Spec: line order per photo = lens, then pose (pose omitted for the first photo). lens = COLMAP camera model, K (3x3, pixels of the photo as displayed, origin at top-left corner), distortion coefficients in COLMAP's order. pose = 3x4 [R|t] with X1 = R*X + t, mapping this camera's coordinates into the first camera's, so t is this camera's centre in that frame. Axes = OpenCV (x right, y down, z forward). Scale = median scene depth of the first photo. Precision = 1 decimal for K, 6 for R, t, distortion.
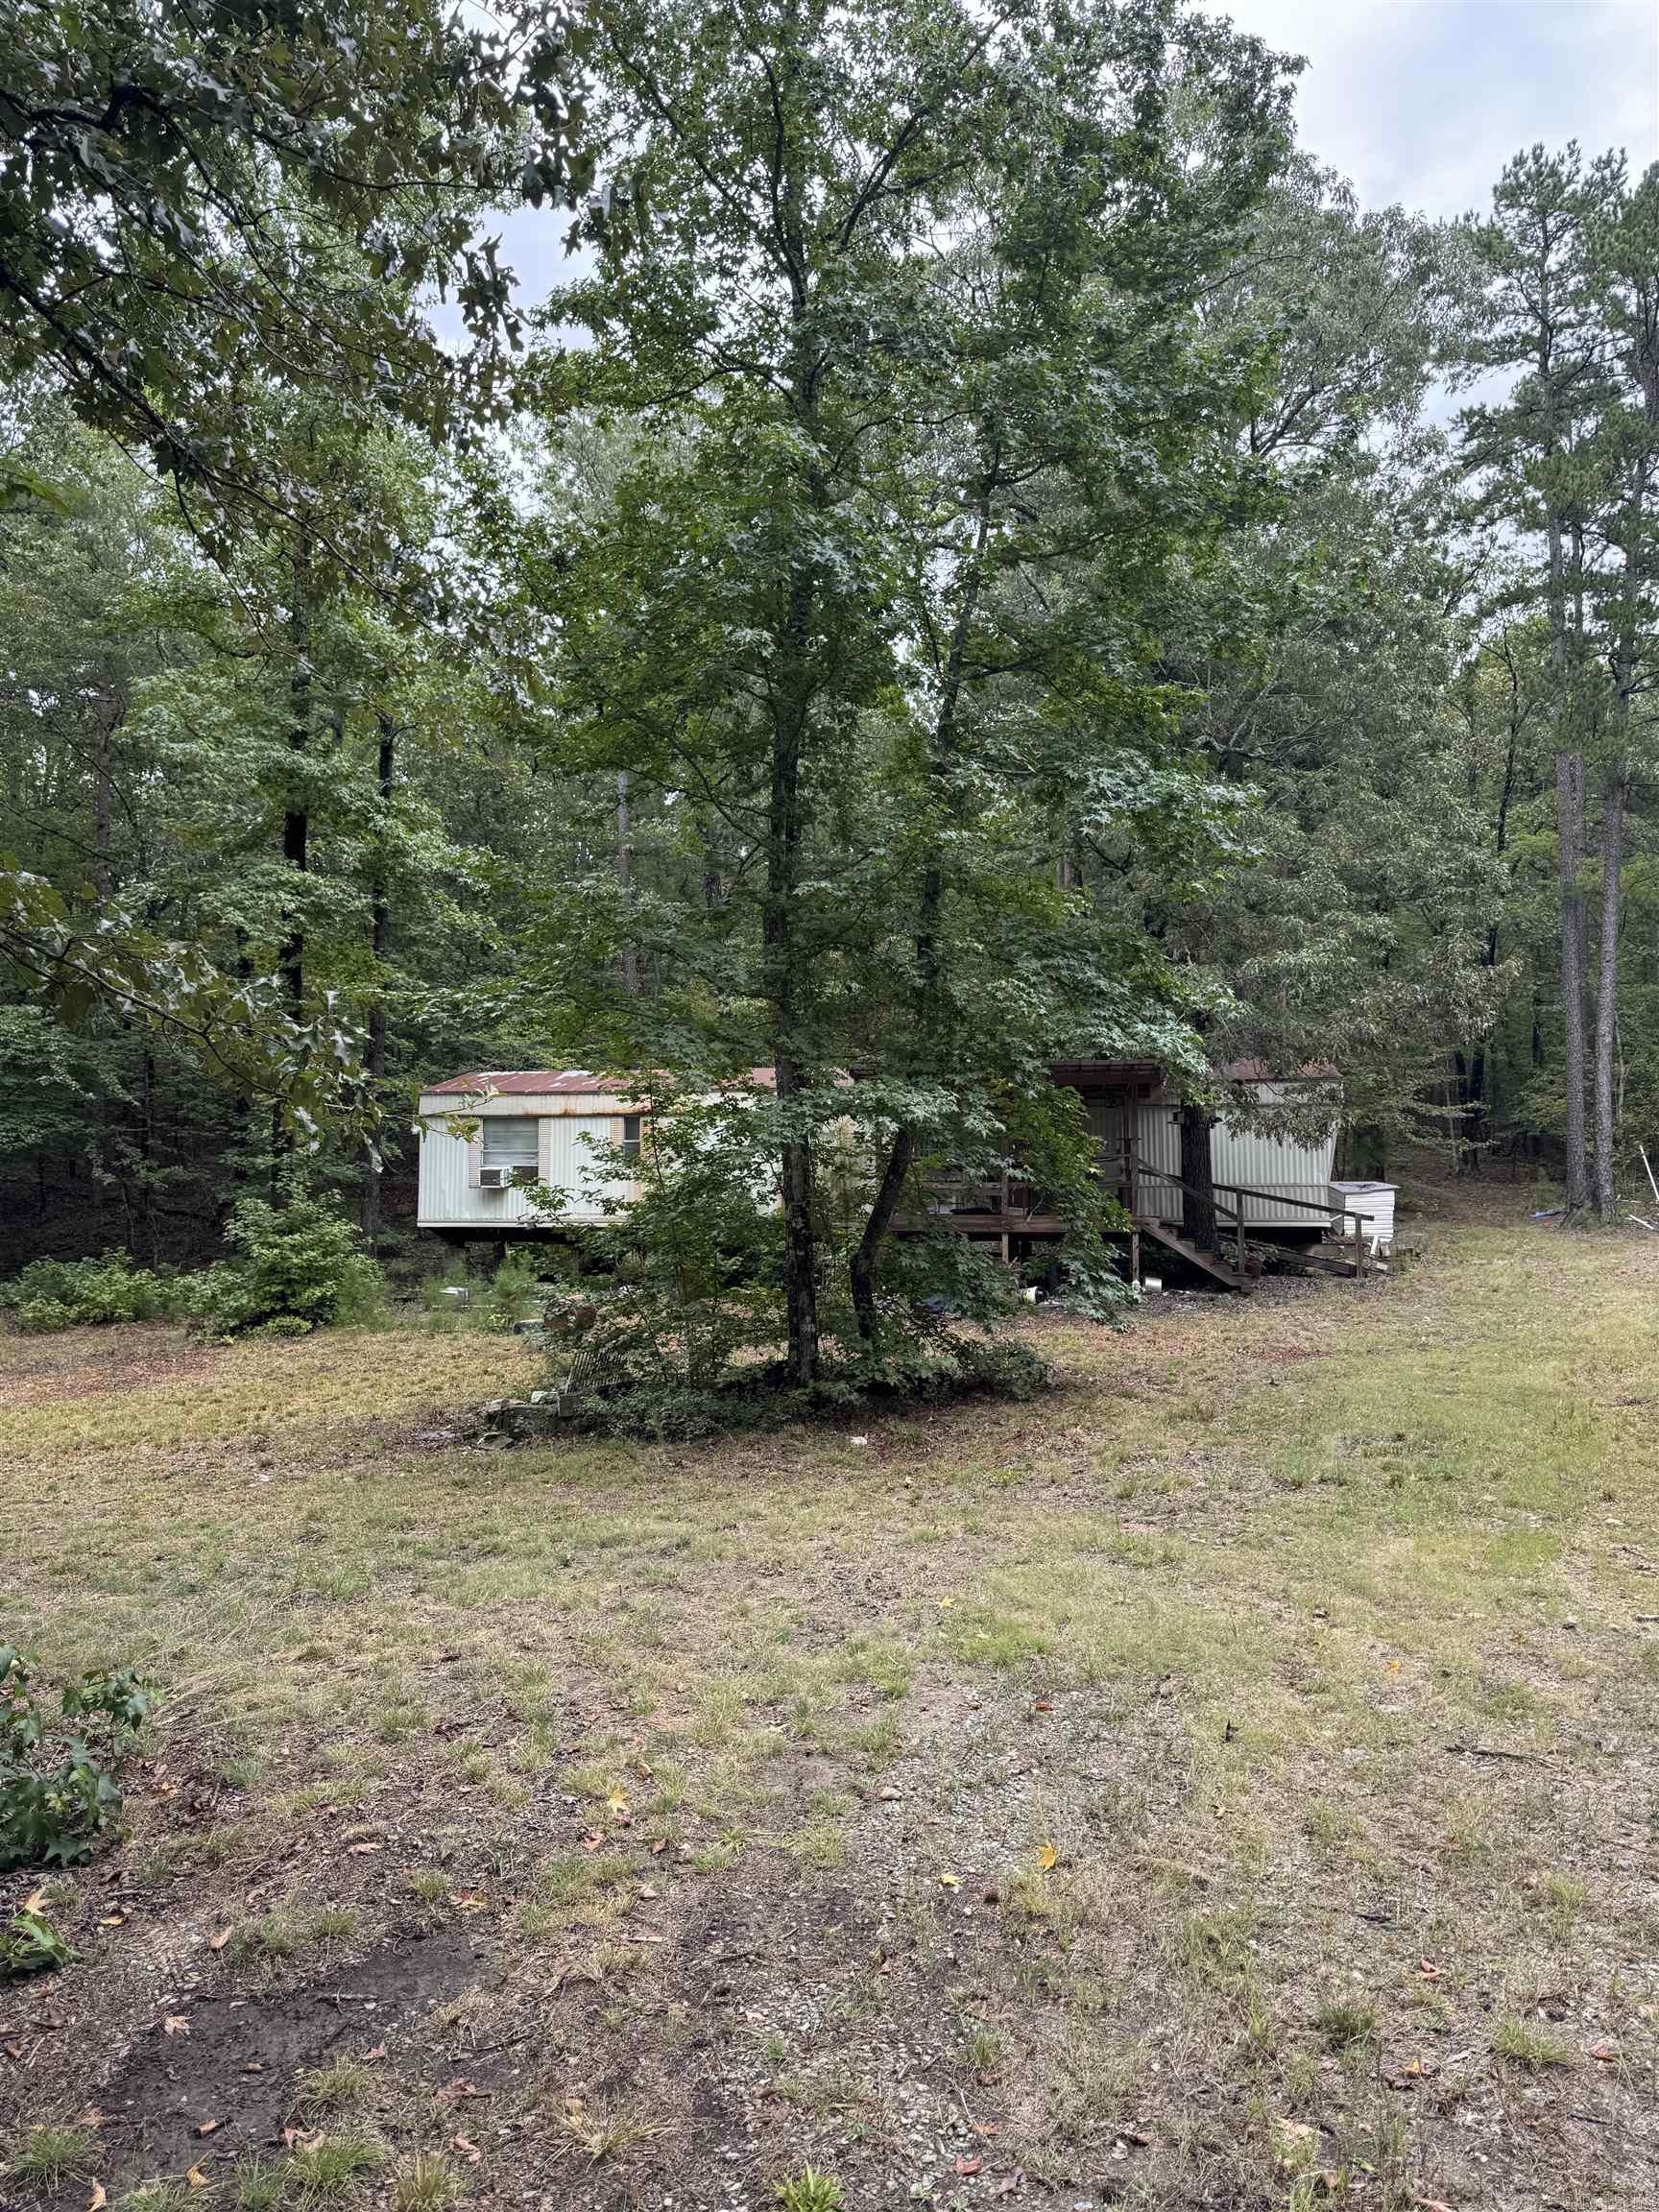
lens RADIAL K [[1553.8, 0, 841.6], [0, 1553.8, 1120.2], [0, 0, 1]] dist [0.055140, -0.061156]
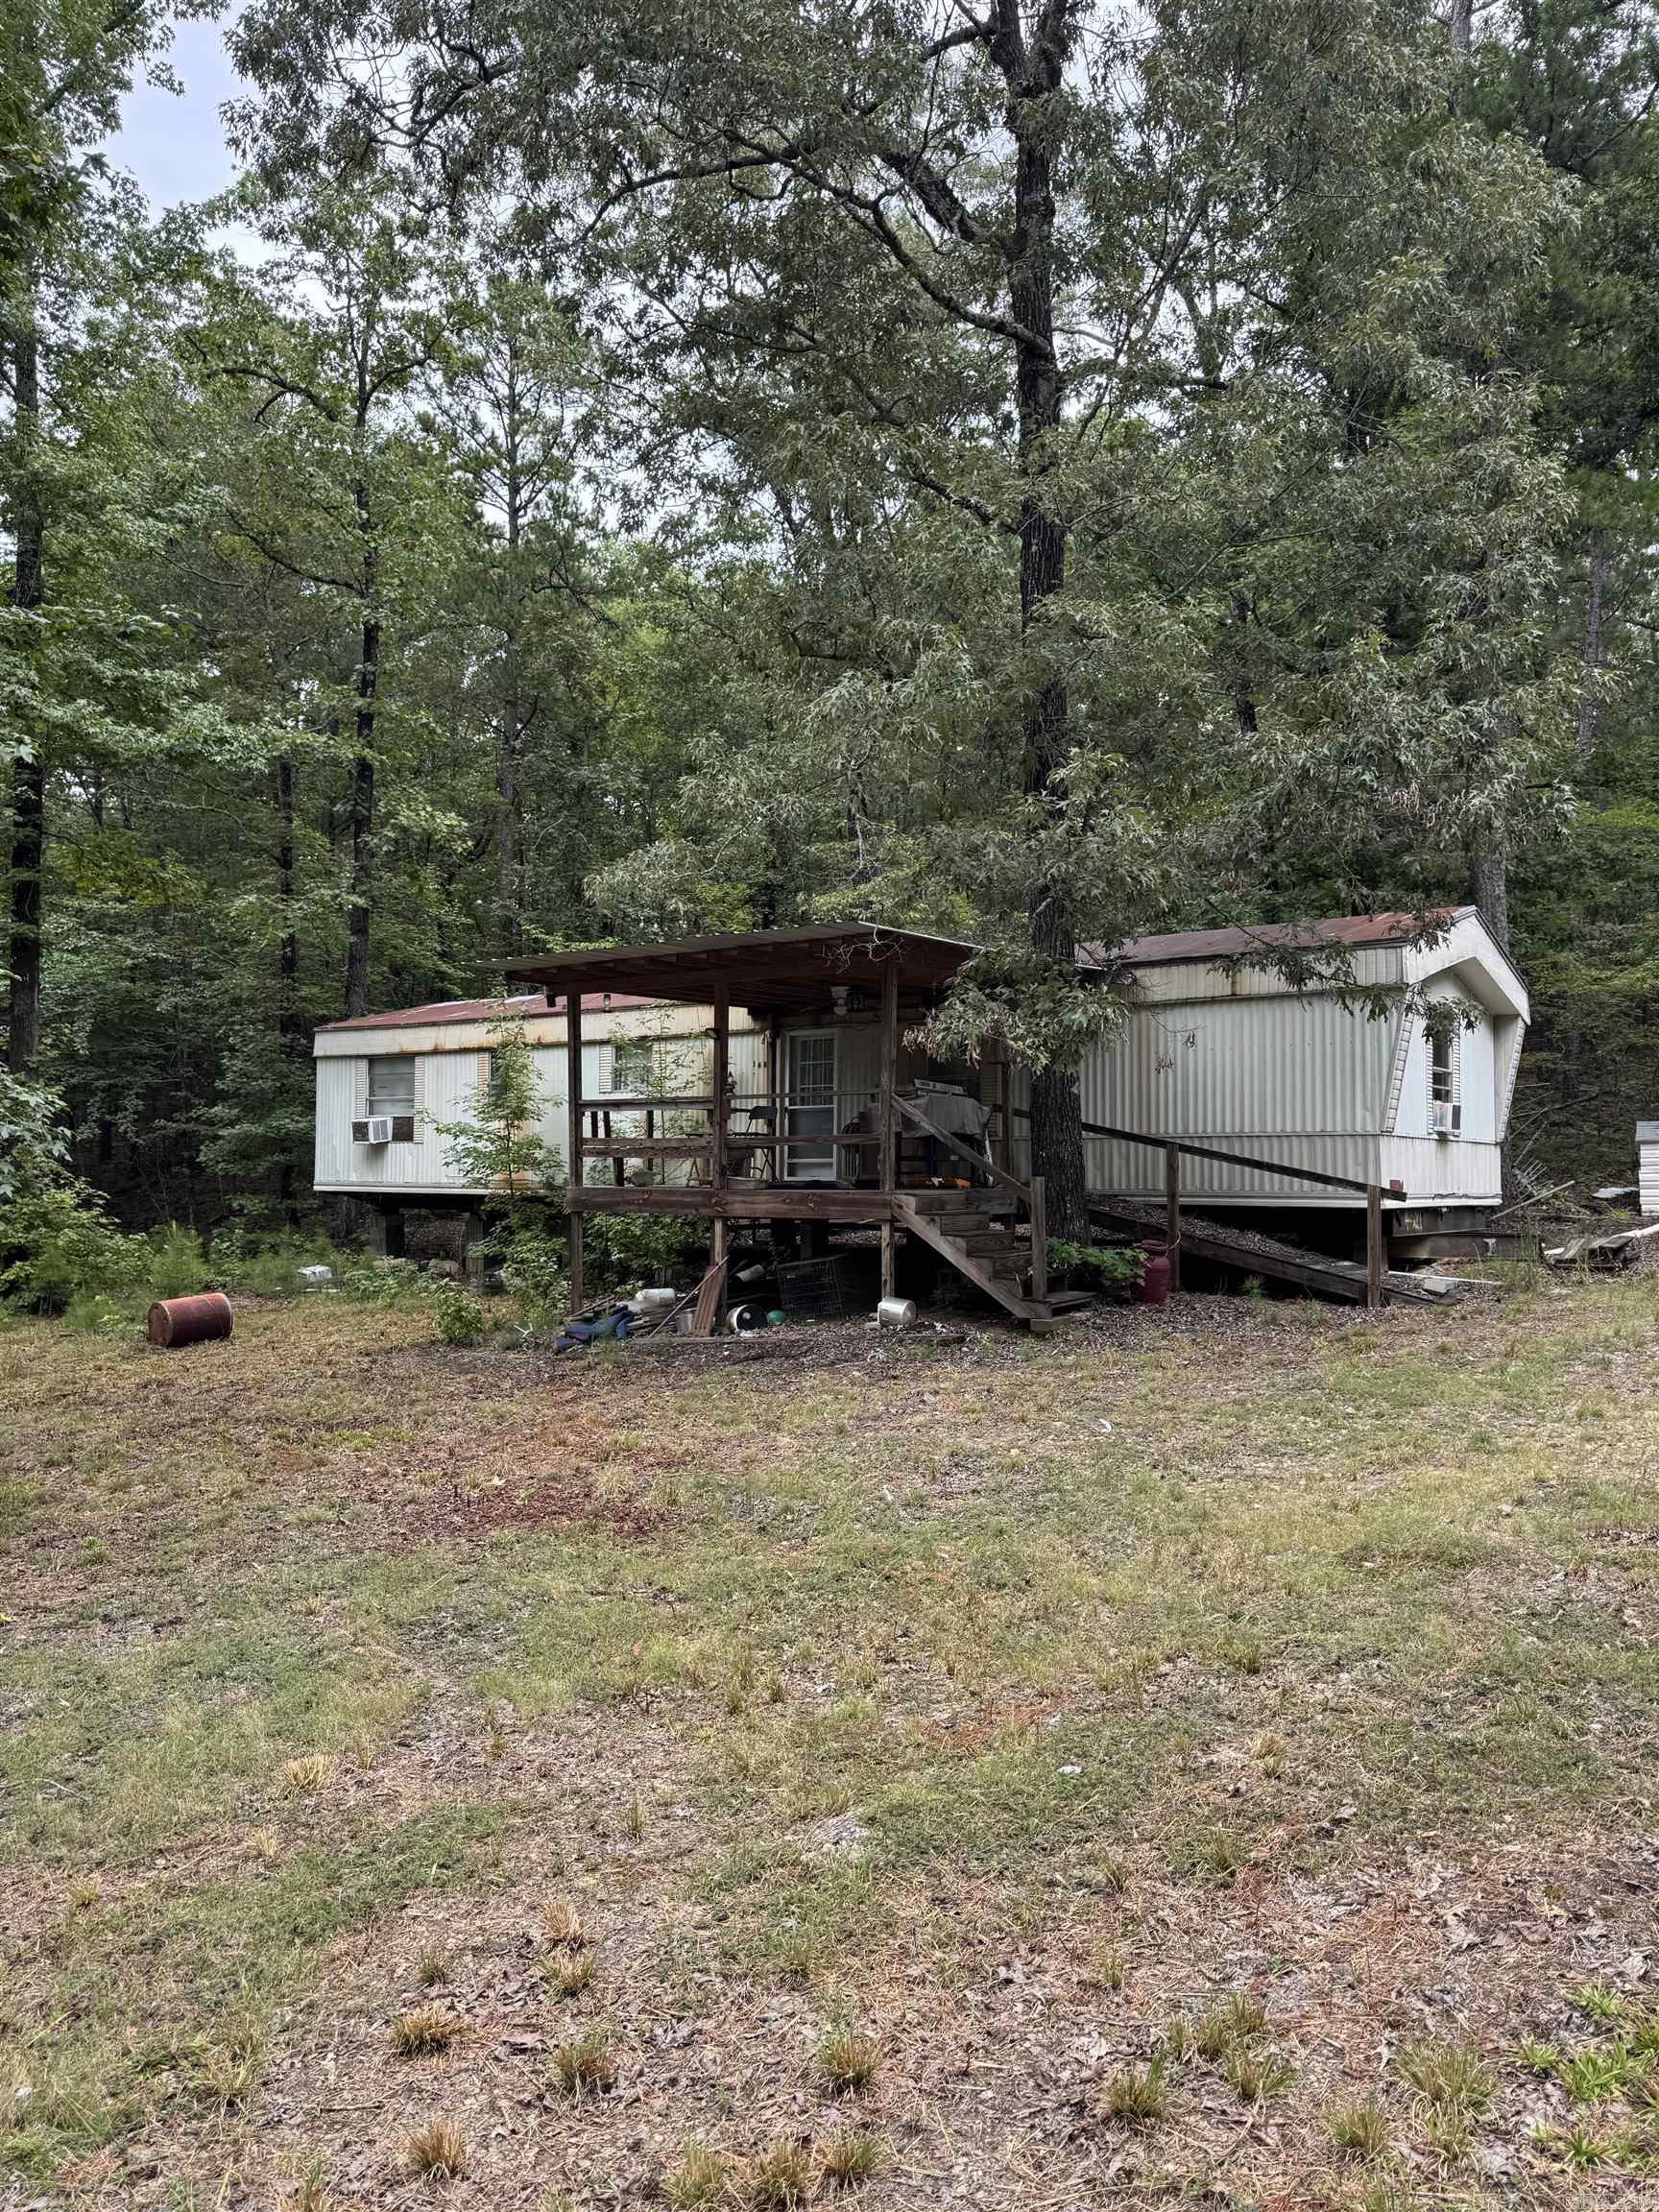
lens RADIAL K [[1553.8, 0, 811.0], [0, 1553.8, 1103.7], [0, 0, 1]] dist [0.055140, -0.061156]
pose [[0.891200, -0.015608, -0.453342, 0.735034], [0.028626, 0.999351, 0.021866, 0.023015], [0.452707, -0.032465, 0.891068, 0.799213]]
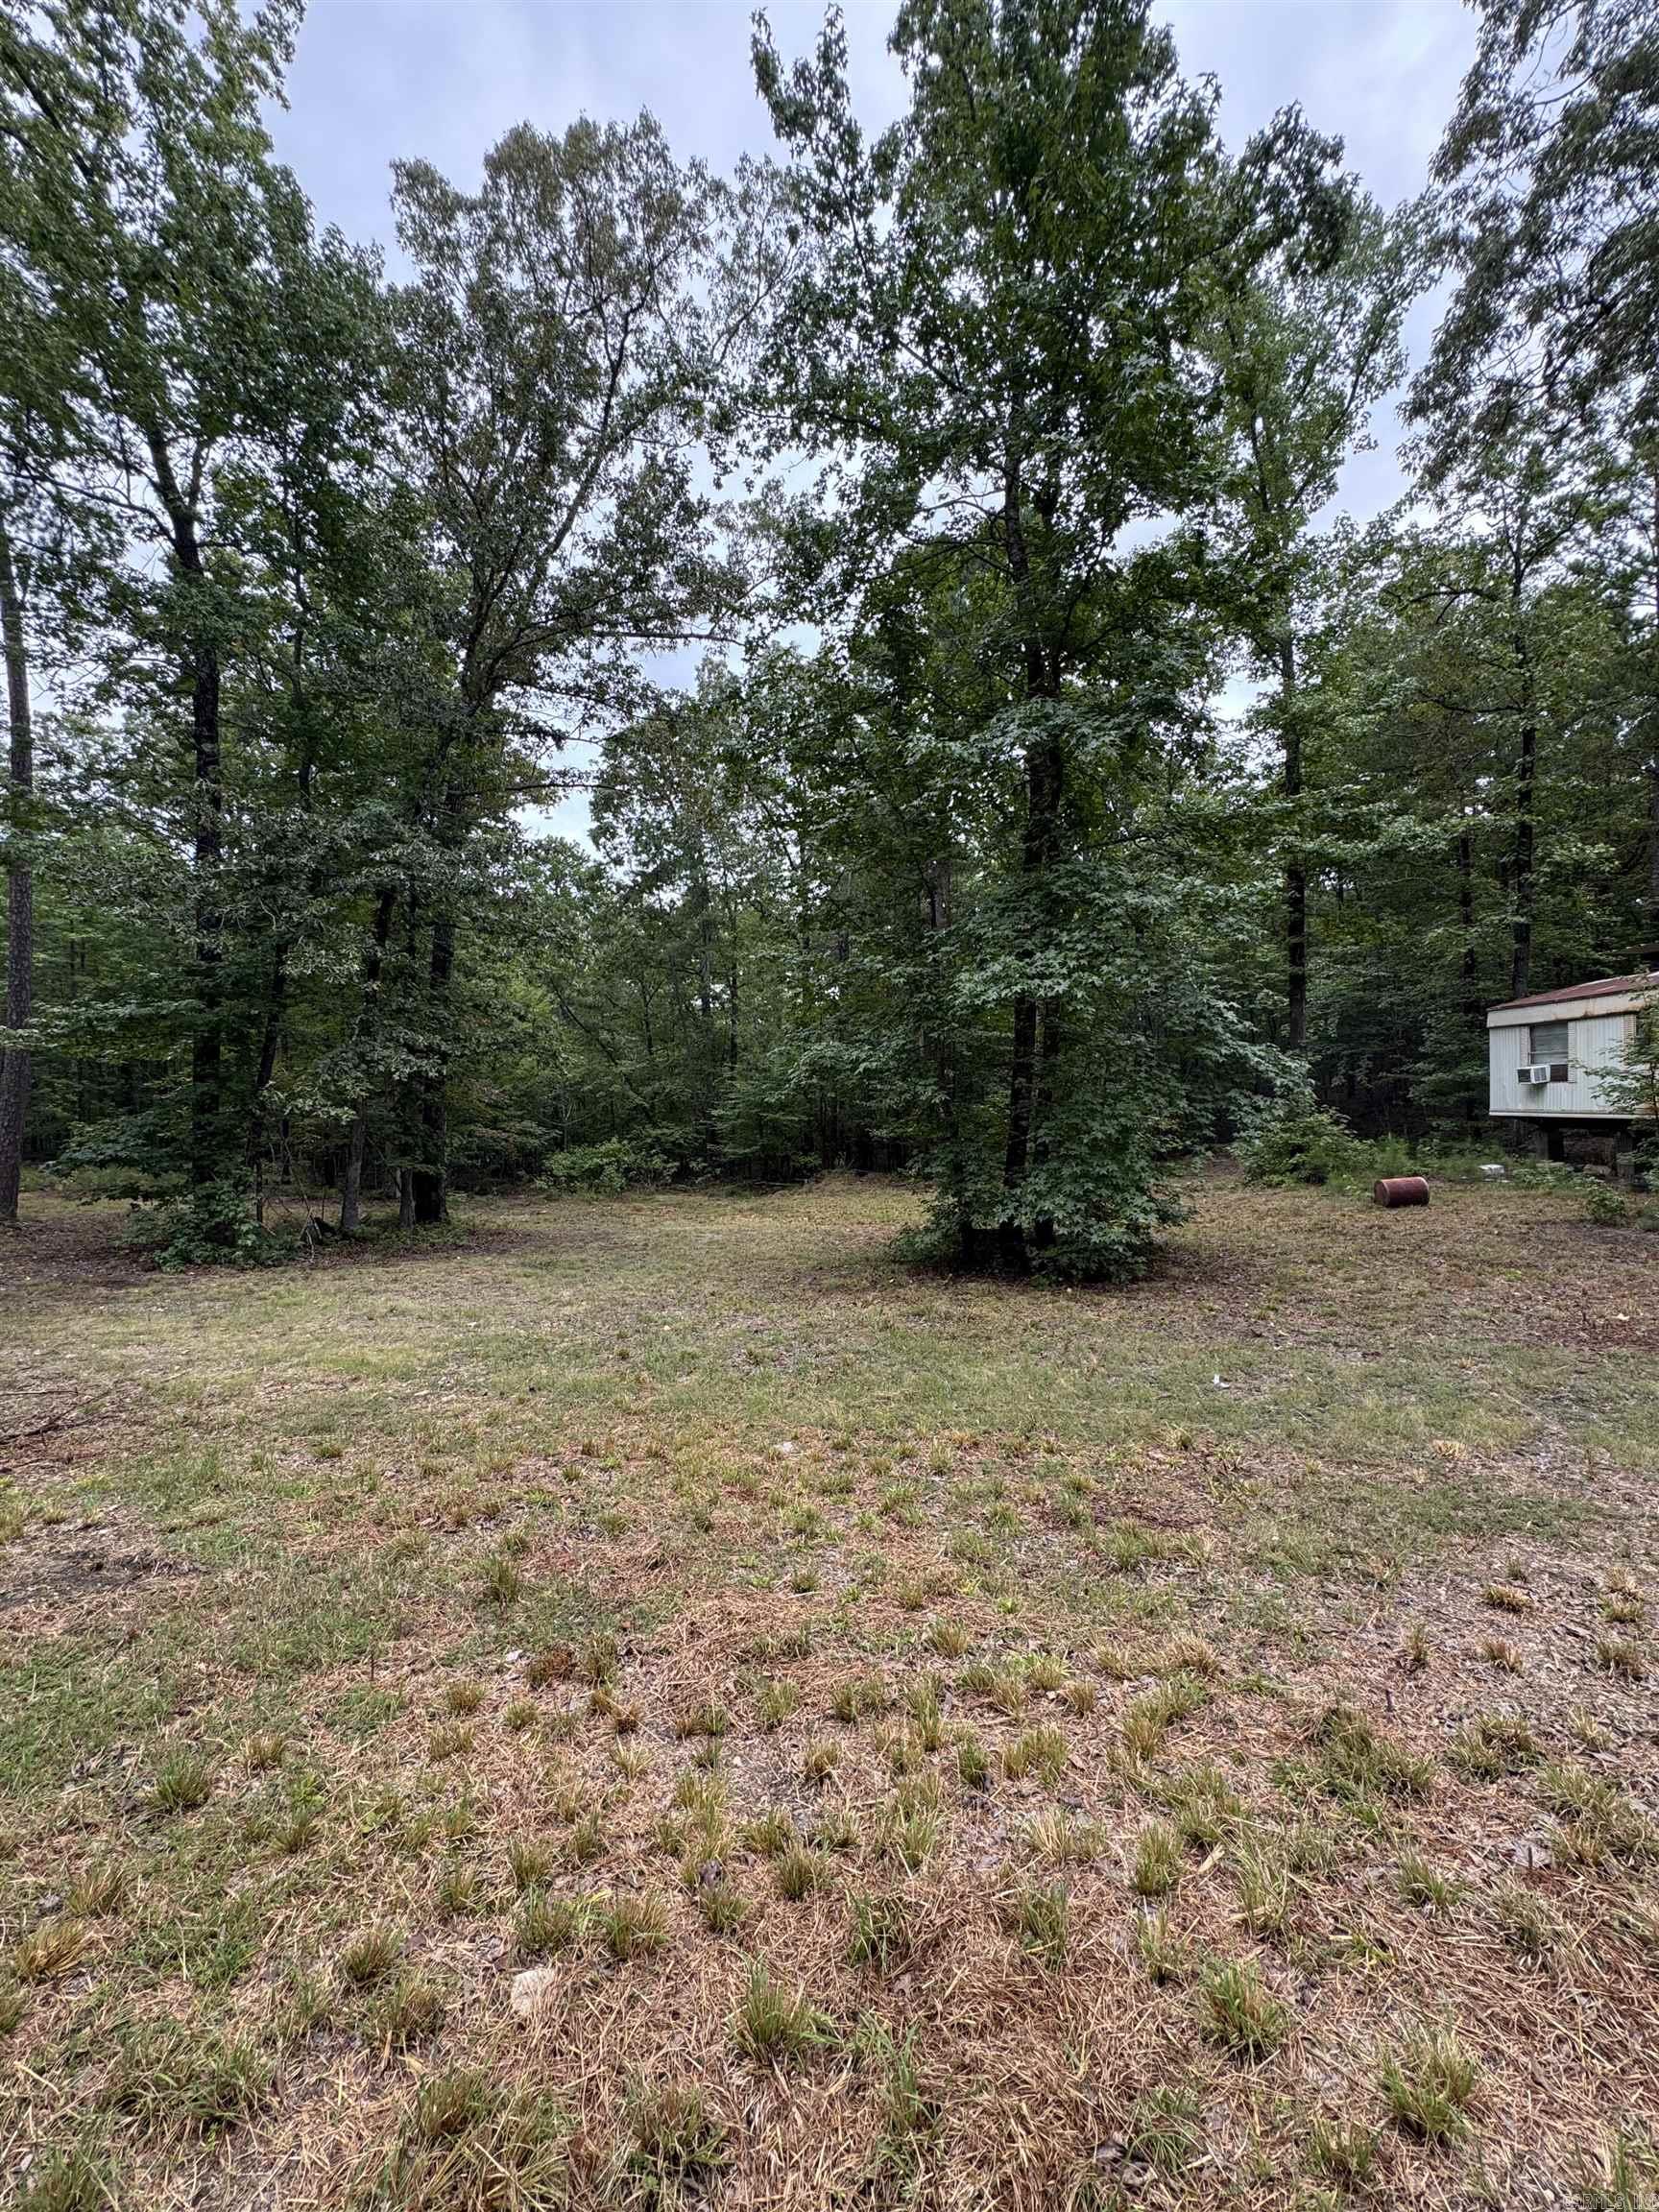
lens RADIAL K [[886.1, 0, 835.0], [0, 886.1, 1102.9], [0, 0, 1]] dist [-0.002663, 0.000414]
pose [[0.142686, -0.002293, -0.989765, 0.785965], [0.076179, 0.997056, 0.008672, 0.022778], [0.986832, -0.076637, 0.142441, 0.781556]]
